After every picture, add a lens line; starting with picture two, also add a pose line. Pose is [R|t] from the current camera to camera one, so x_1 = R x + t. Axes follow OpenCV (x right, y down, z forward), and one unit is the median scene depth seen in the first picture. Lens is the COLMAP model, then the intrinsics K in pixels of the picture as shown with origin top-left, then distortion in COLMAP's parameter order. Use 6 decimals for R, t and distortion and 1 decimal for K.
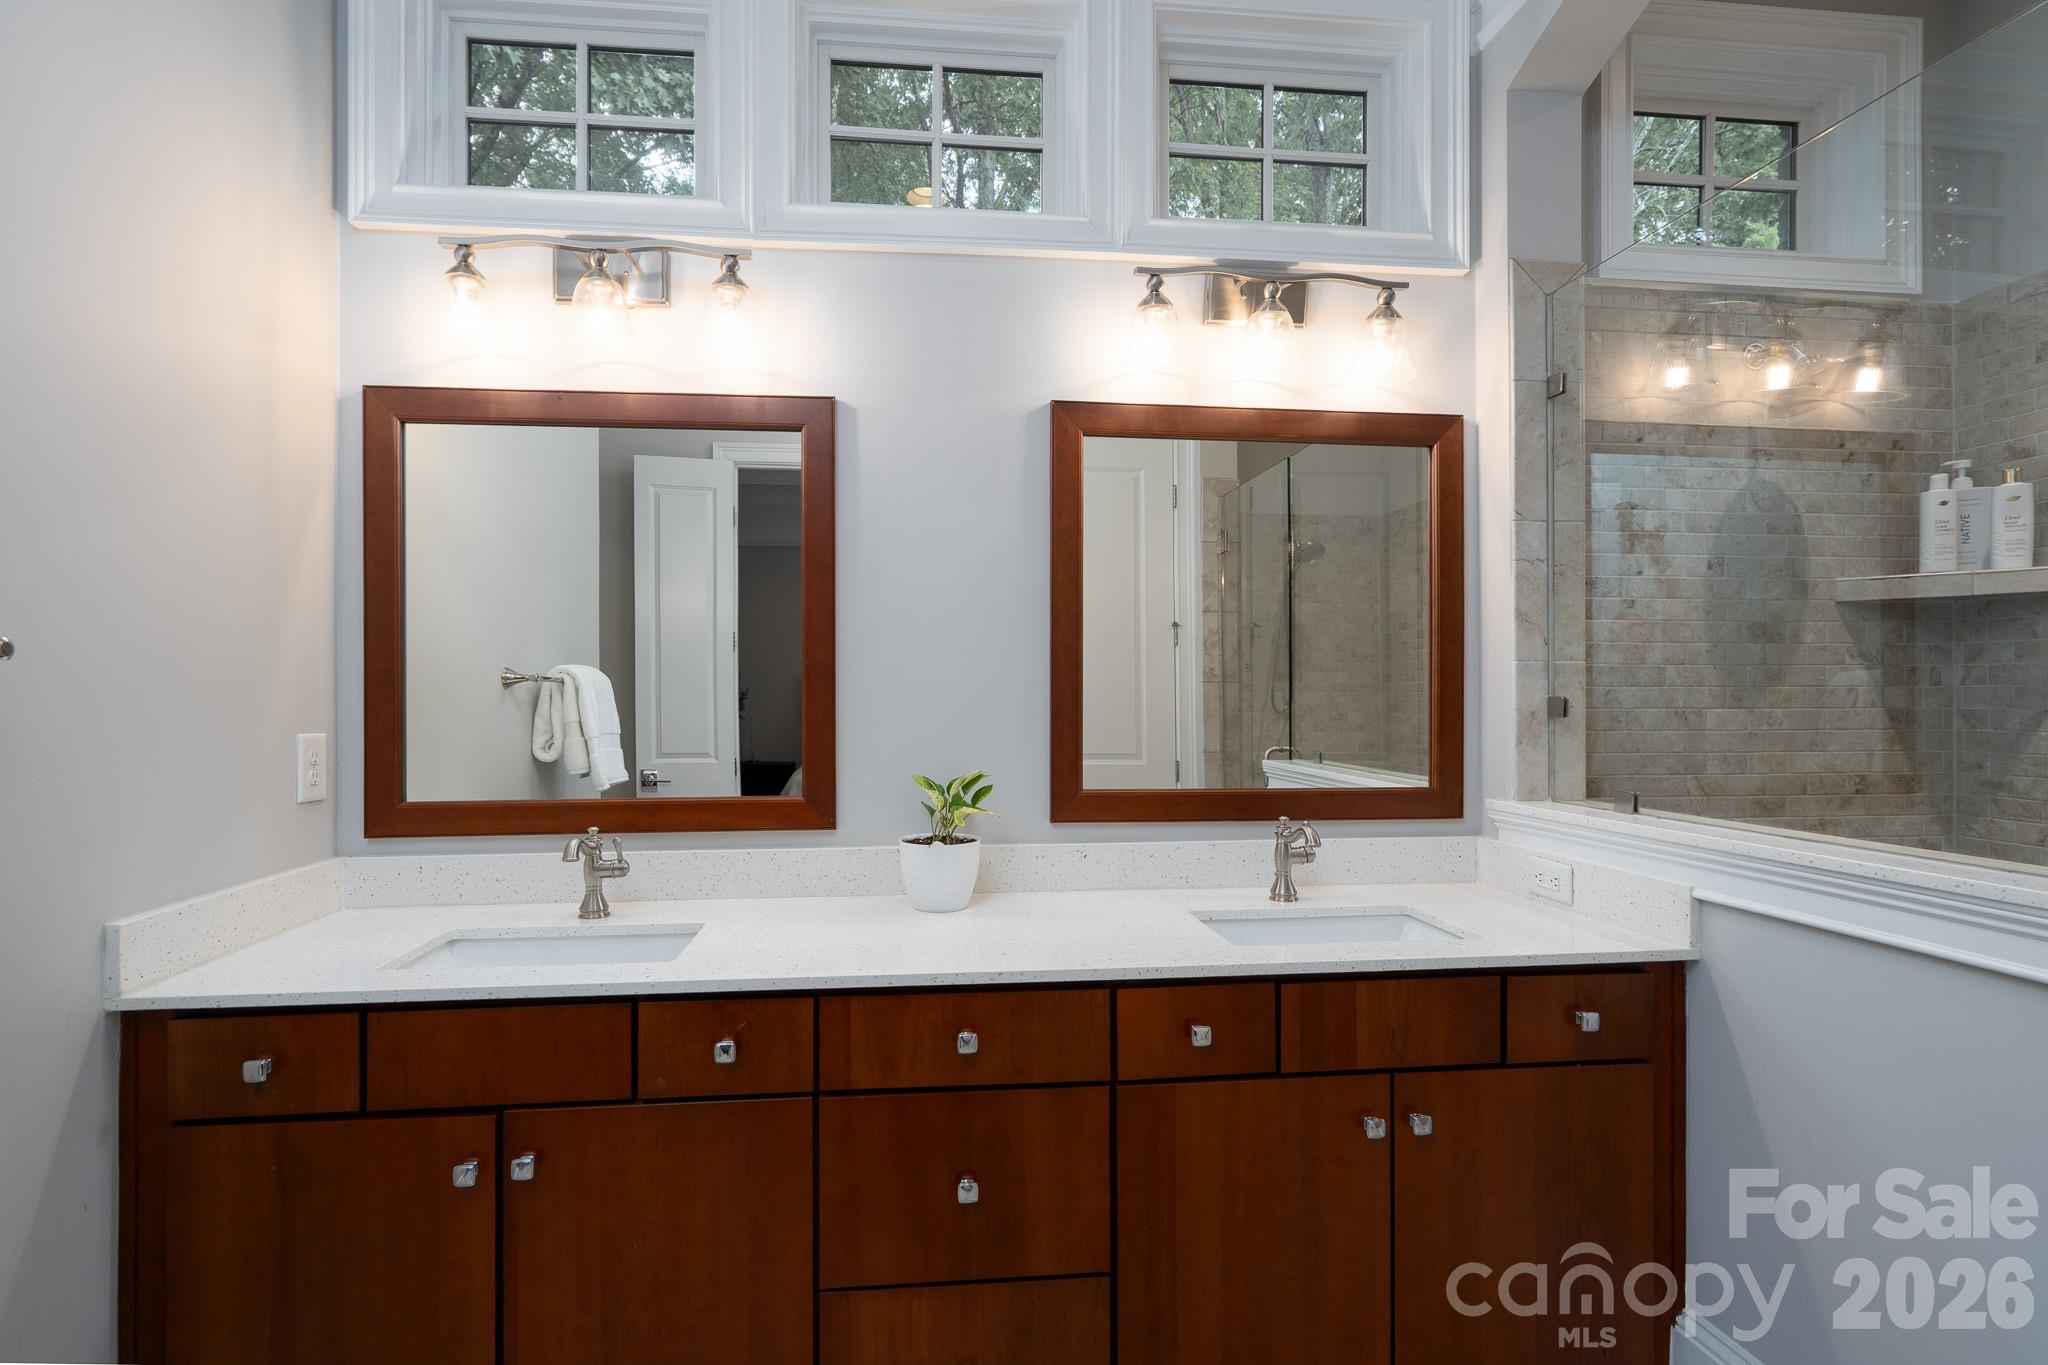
lens RADIAL K [[932.0, 0, 983.7], [0, 932.0, 695.8], [0, 0, 1]] dist [-0.005894, 0.002174]
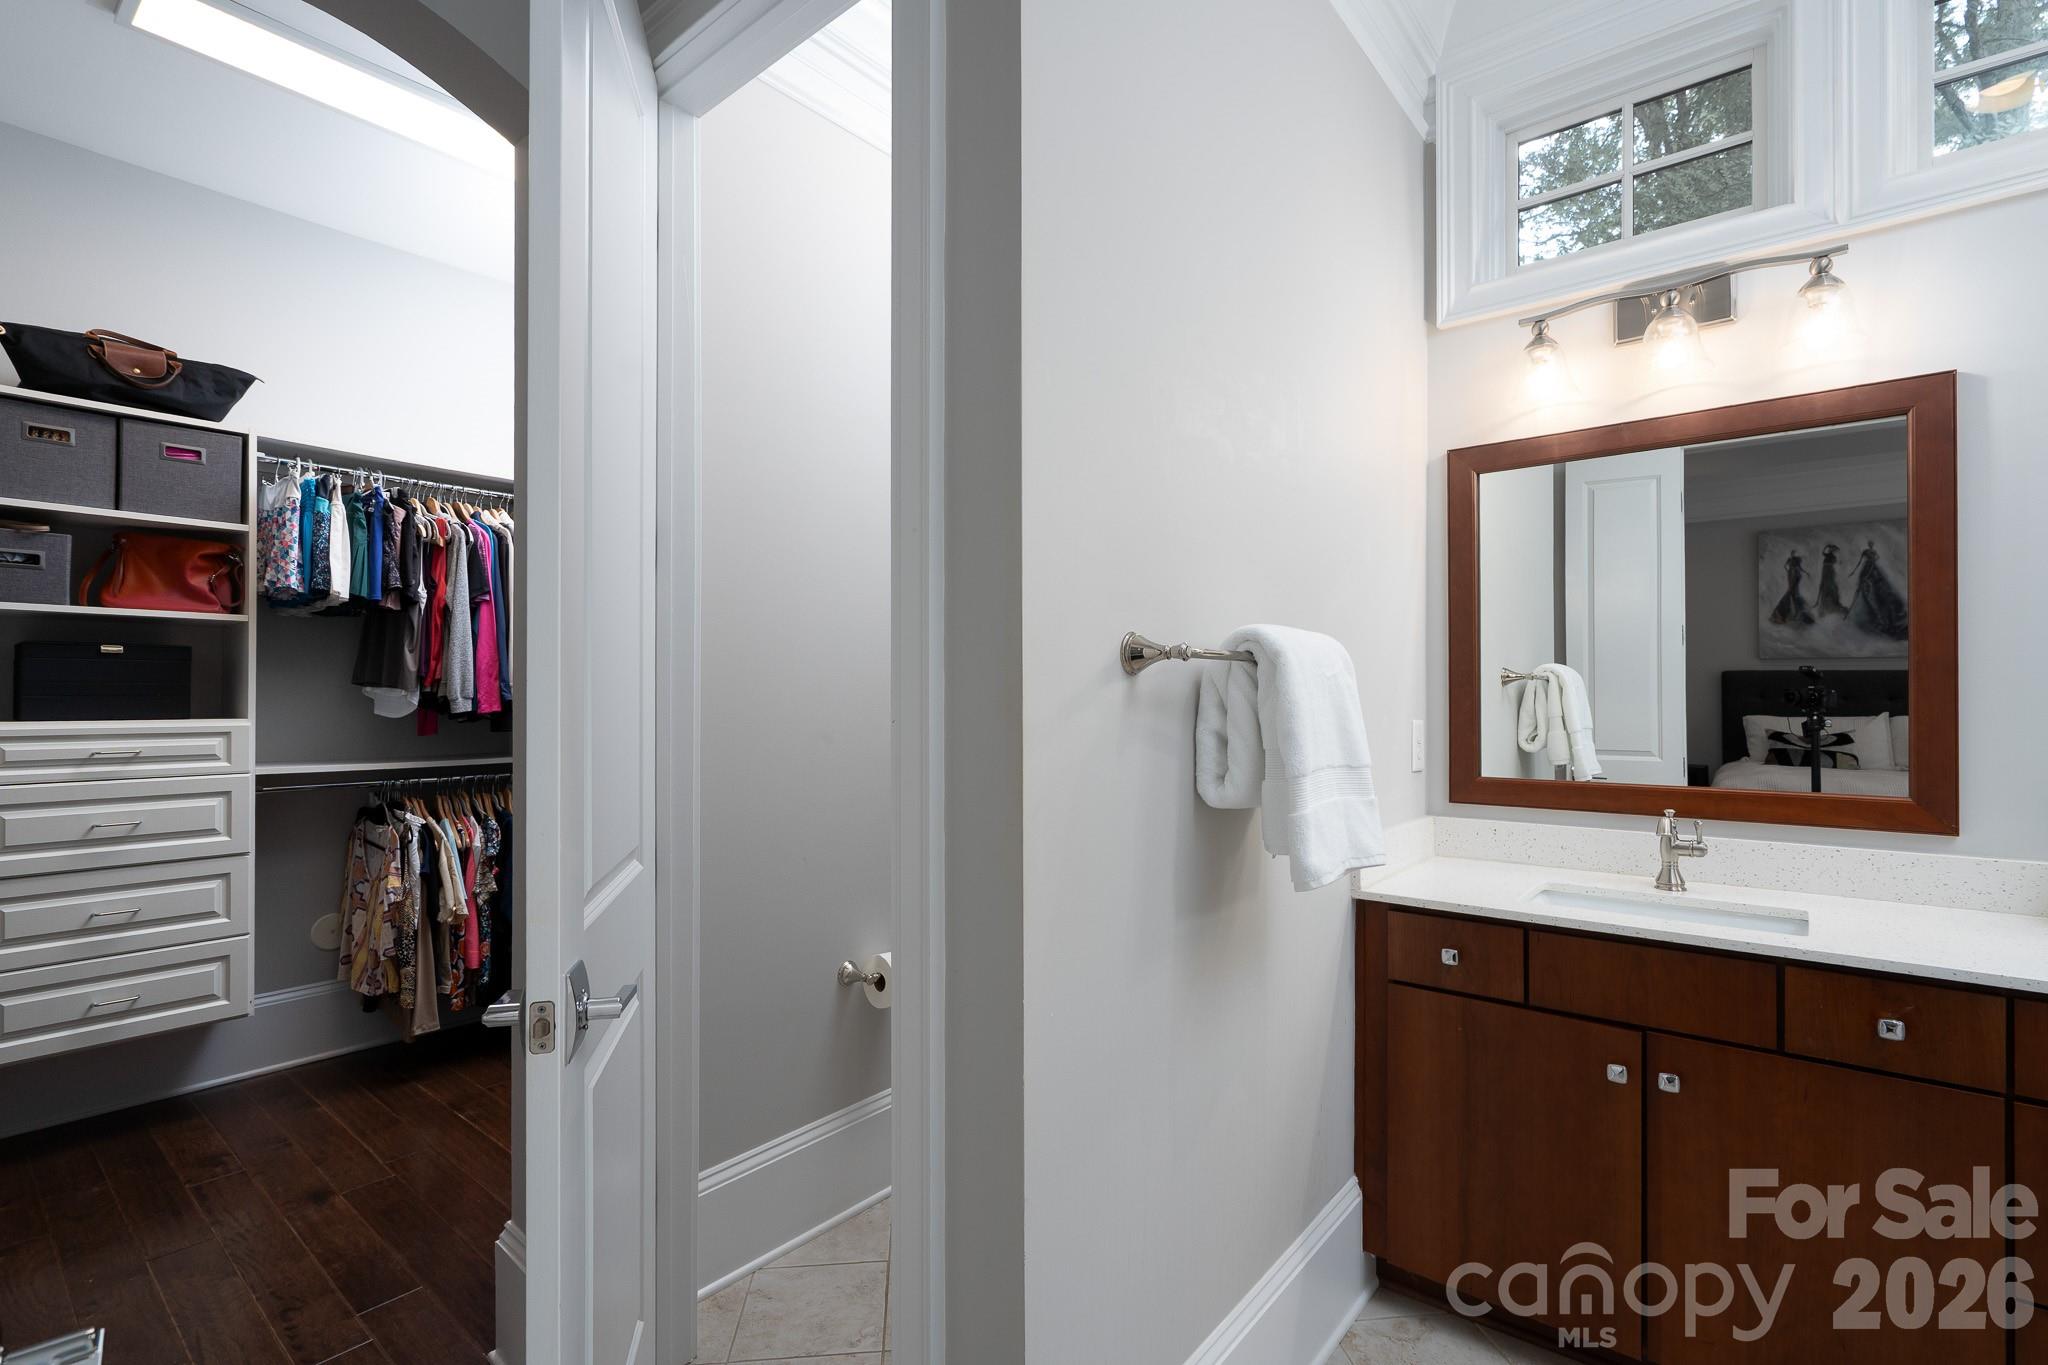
lens RADIAL K [[932.0, 0, 1030.8], [0, 932.0, 692.6], [0, 0, 1]] dist [-0.005894, 0.002174]
pose [[0.707204, 0.000613, -0.707009, -0.159705], [-0.000783, 1.000000, 0.000085, 0.001188], [0.707009, 0.000494, 0.707204, -0.309348]]
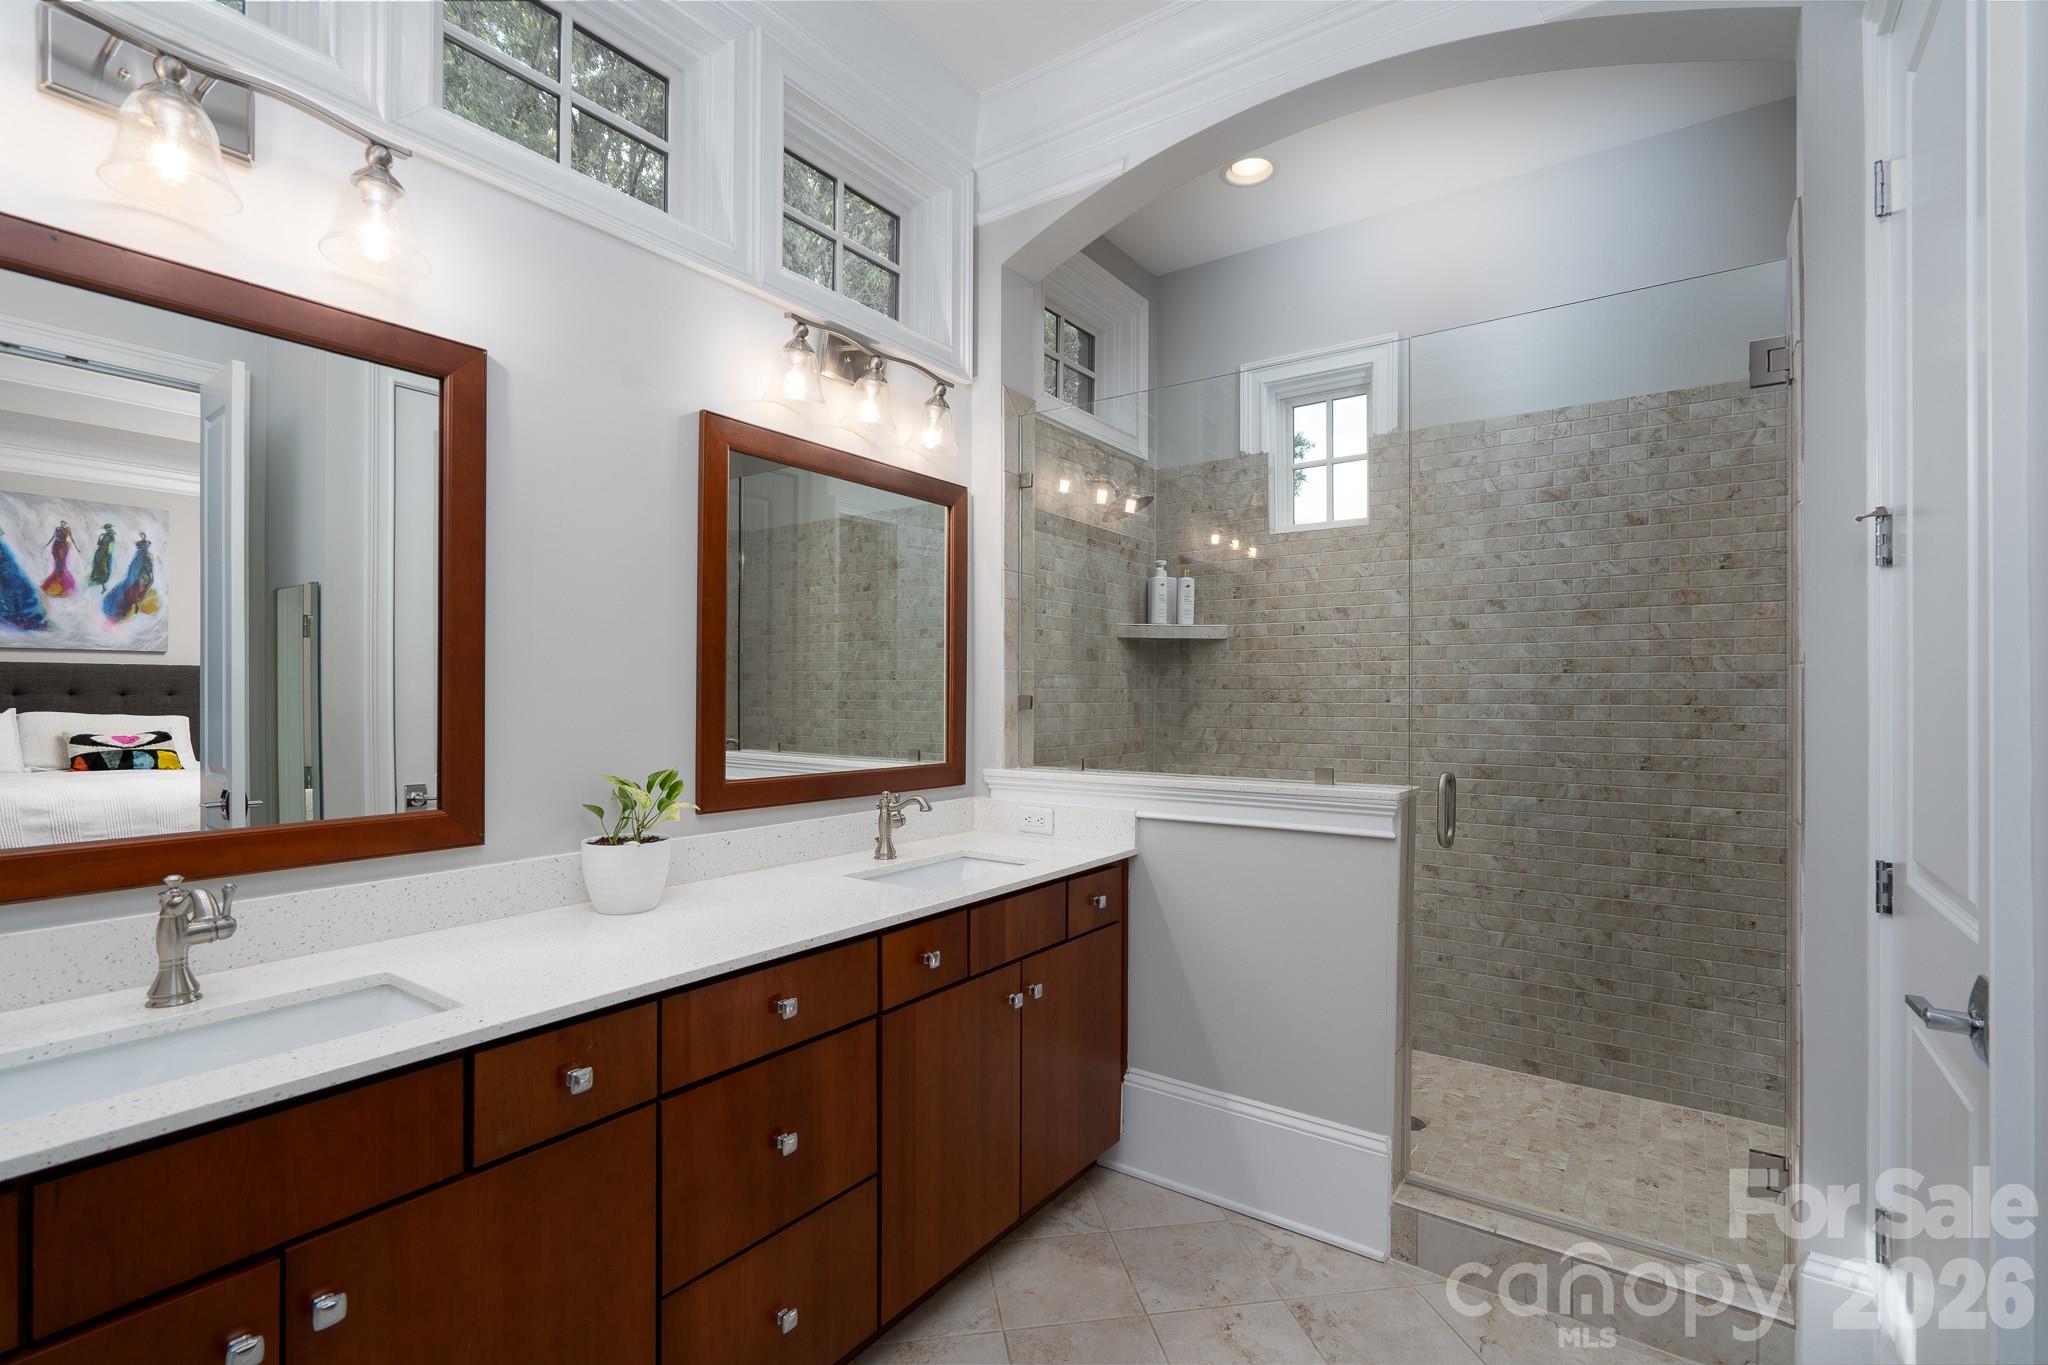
lens RADIAL K [[932.0, 0, 1010.8], [0, 932.0, 687.9], [0, 0, 1]] dist [-0.005894, 0.002174]
pose [[0.663498, 0.008565, 0.748129, -0.488187], [-0.003616, 0.999960, -0.008242, 0.002207], [-0.748169, 0.002763, 0.663502, 0.053467]]
